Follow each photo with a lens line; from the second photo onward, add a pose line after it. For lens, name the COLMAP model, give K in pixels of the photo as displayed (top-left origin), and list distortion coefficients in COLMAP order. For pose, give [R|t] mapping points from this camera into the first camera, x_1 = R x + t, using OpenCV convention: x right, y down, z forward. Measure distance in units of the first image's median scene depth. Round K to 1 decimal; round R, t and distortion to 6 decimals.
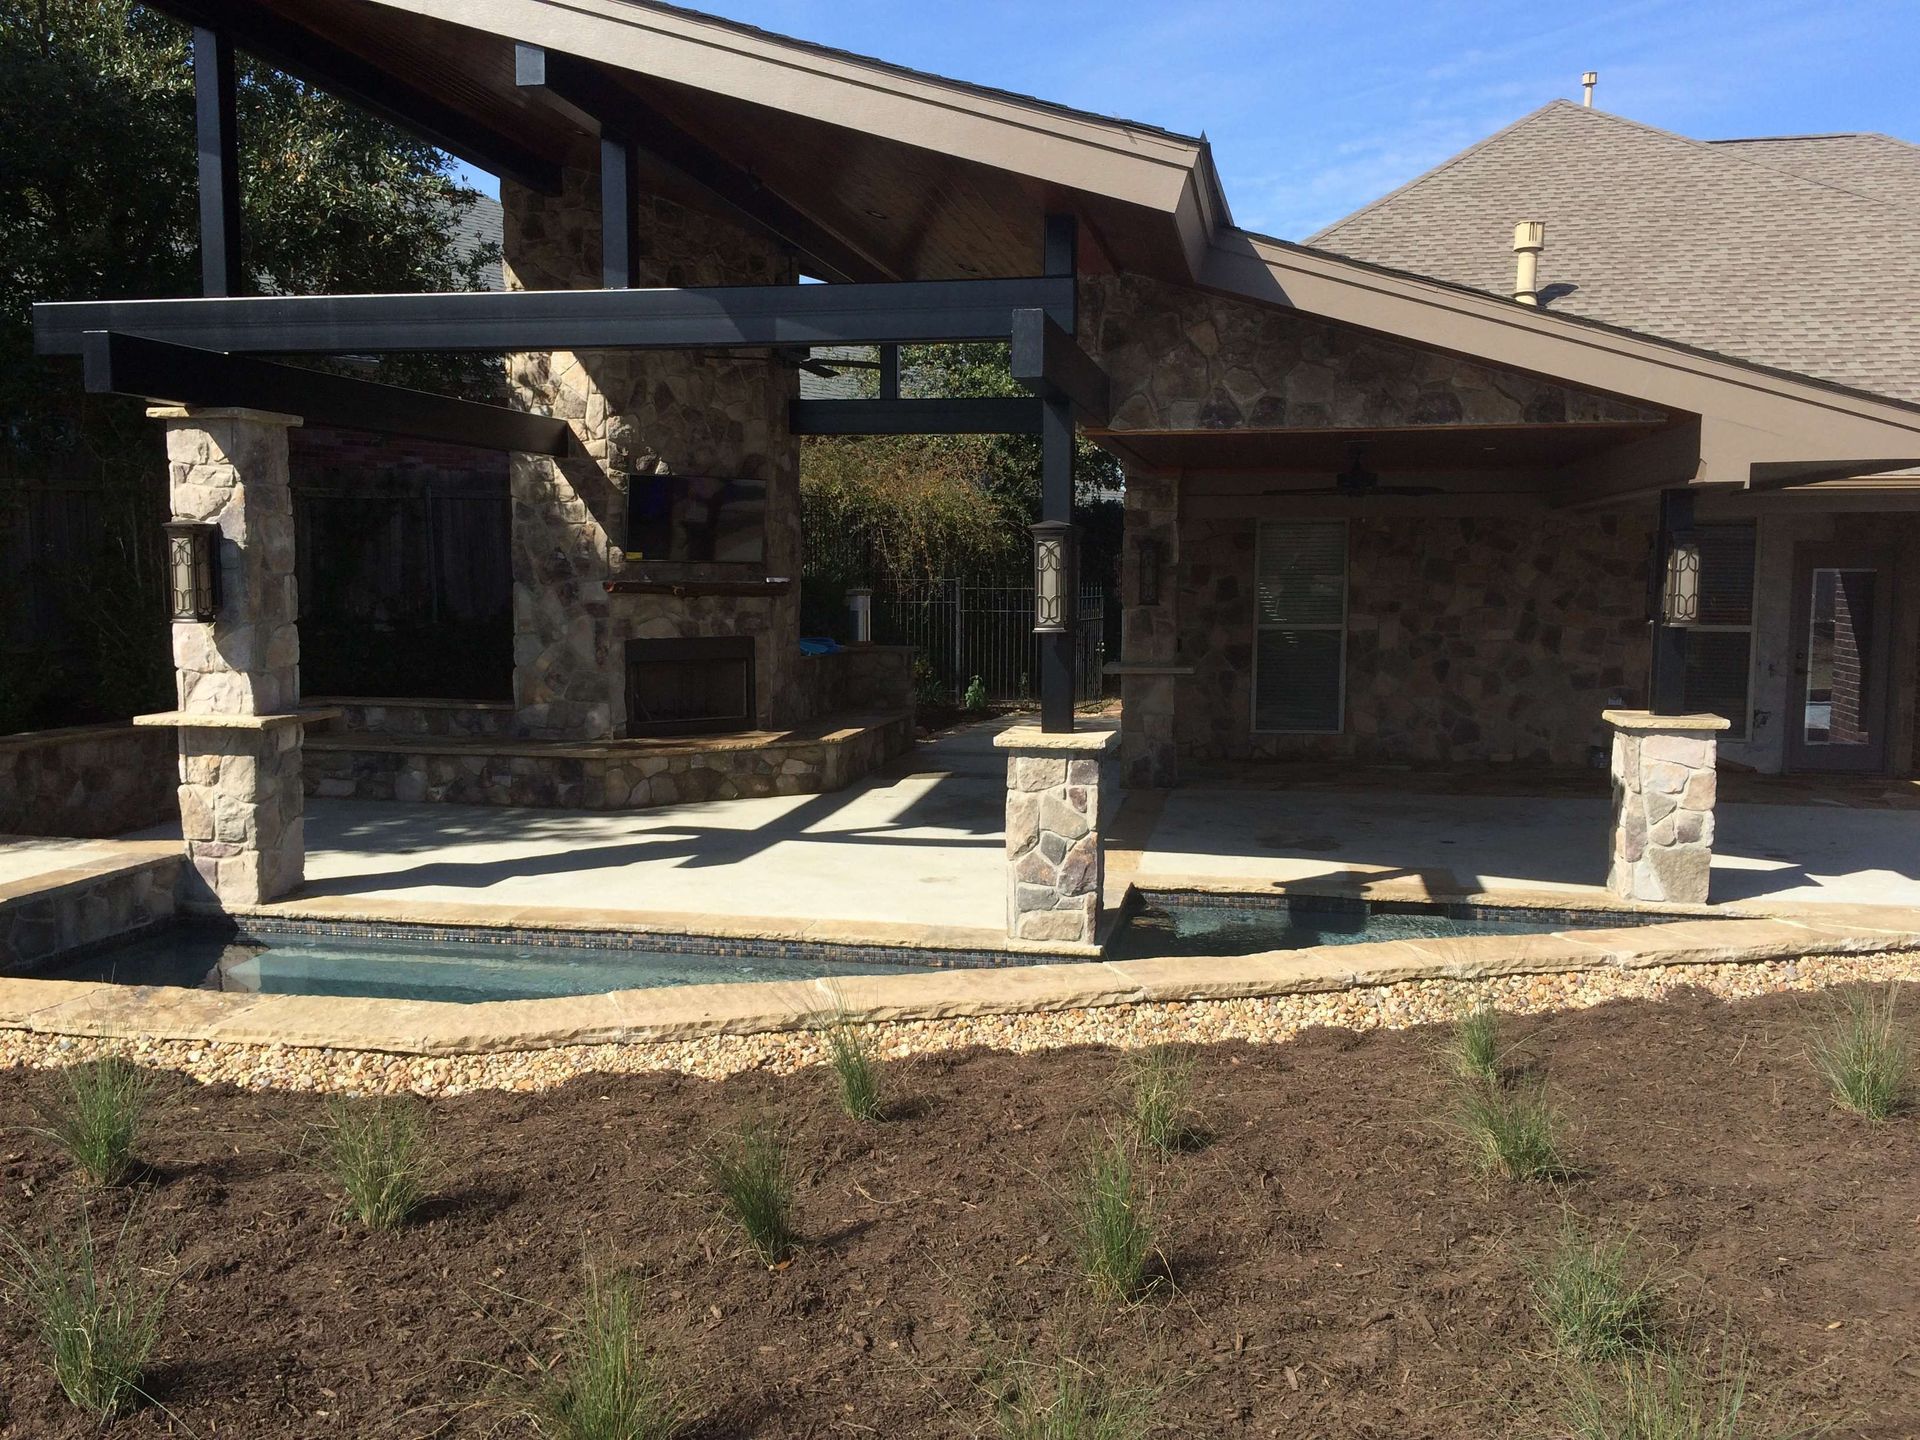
lens RADIAL K [[1639.9, 0, 960.0], [0, 1639.9, 720.0], [0, 0, 1]] dist [0.089811, -0.125777]
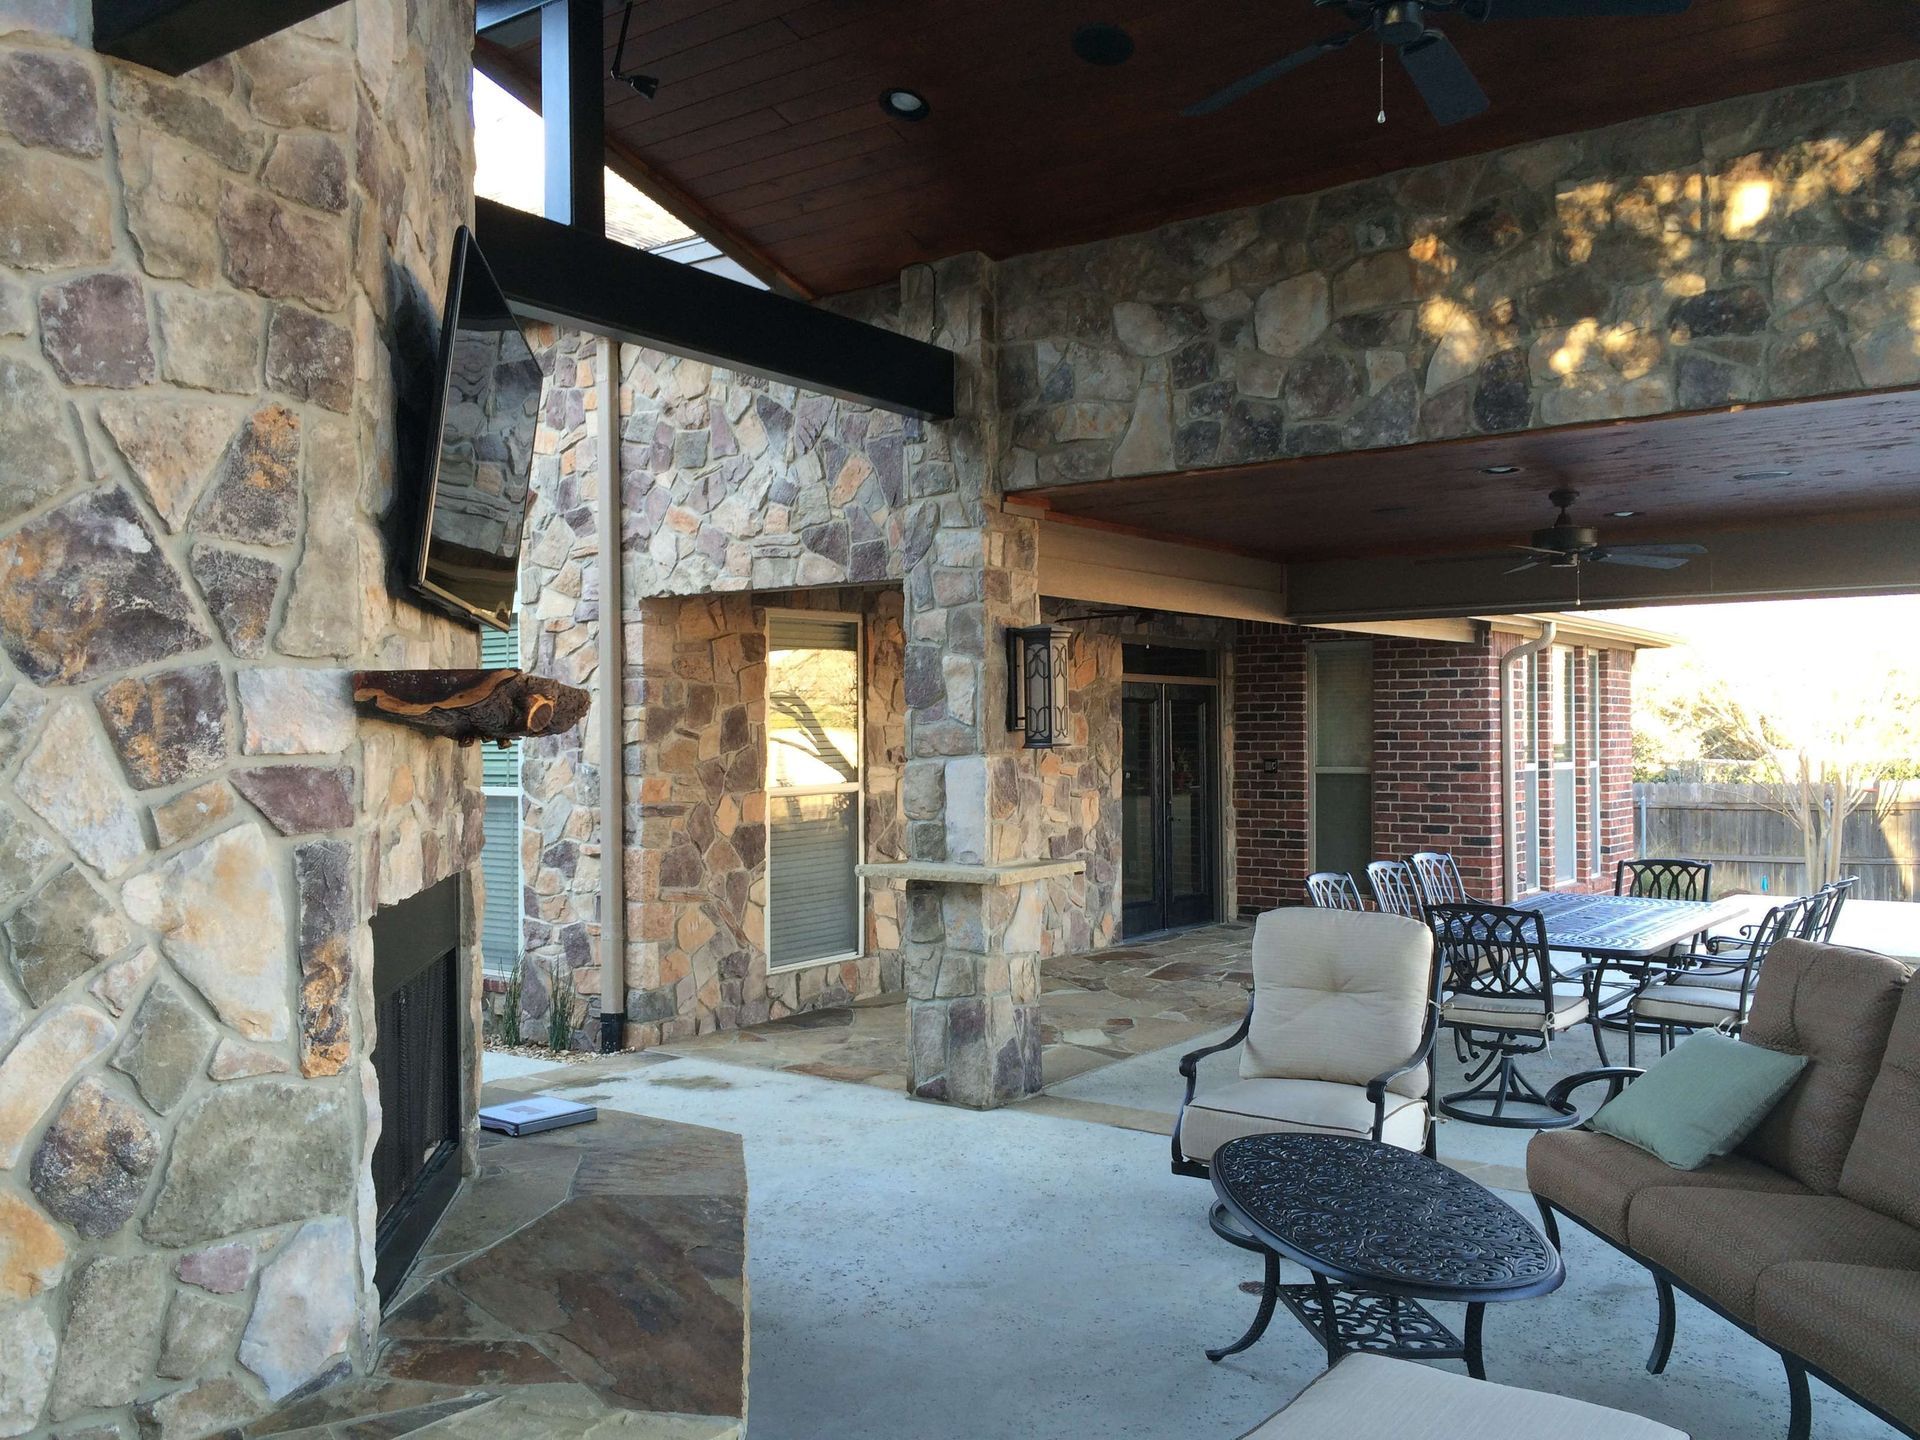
lens RADIAL K [[1639.9, 0, 960.0], [0, 1639.9, 720.0], [0, 0, 1]] dist [0.089811, -0.125777]
pose [[0.422292, 0.003351, 0.906453, -0.381849], [0.092846, 0.994574, -0.046931, -0.058097], [-0.901692, 0.103979, 0.419690, 0.821098]]
